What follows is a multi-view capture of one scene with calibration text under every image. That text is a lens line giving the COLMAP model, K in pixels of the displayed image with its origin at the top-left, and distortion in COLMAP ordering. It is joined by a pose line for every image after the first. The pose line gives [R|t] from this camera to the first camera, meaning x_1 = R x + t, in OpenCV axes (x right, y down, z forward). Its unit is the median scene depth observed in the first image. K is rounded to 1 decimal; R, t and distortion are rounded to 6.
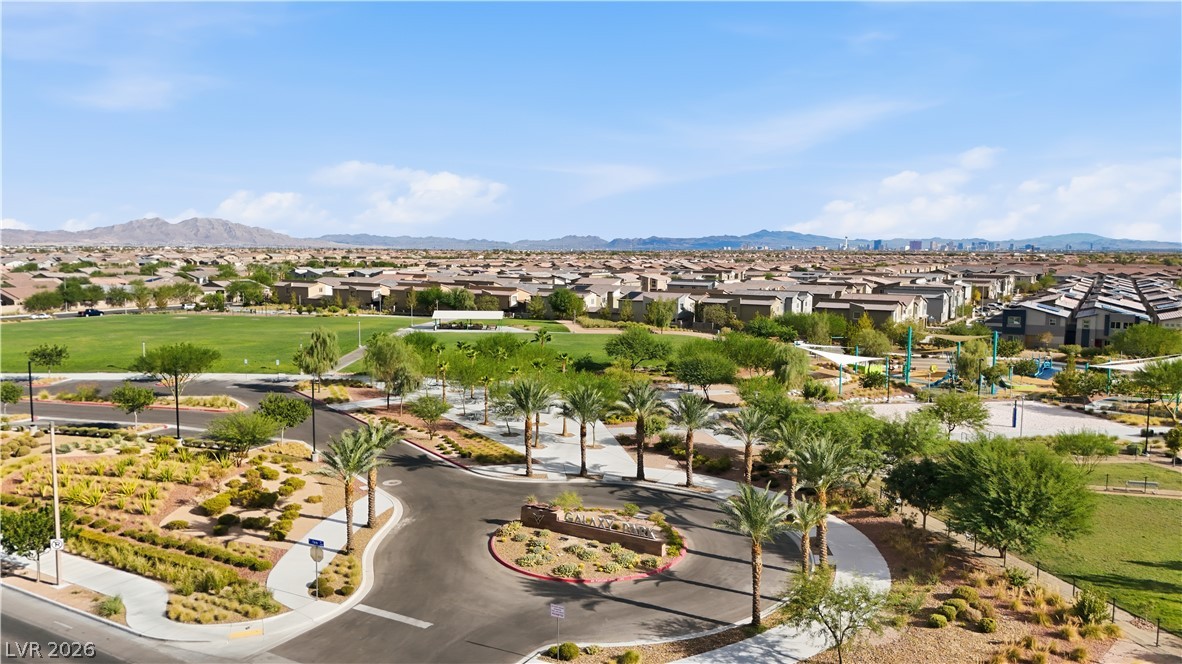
lens RADIAL K [[875.3, 0, 591.0], [0, 875.3, 332.0], [0, 0, 1]] dist [0.080205, -0.072002]
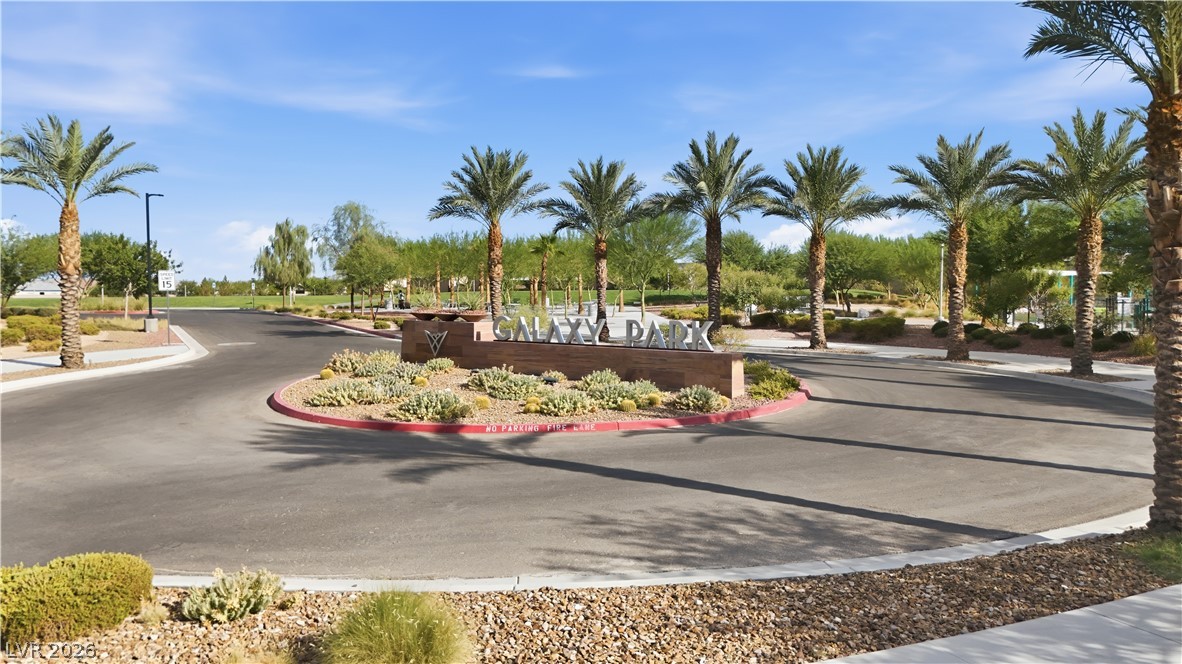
lens RADIAL K [[875.3, 0, 591.0], [0, 875.3, 332.0], [0, 0, 1]] dist [0.080205, -0.072002]
pose [[0.989866, -0.002297, -0.141983, 0.052679], [-0.005327, 0.998565, -0.053290, 0.174695], [0.141902, 0.053506, 0.988434, 0.461256]]
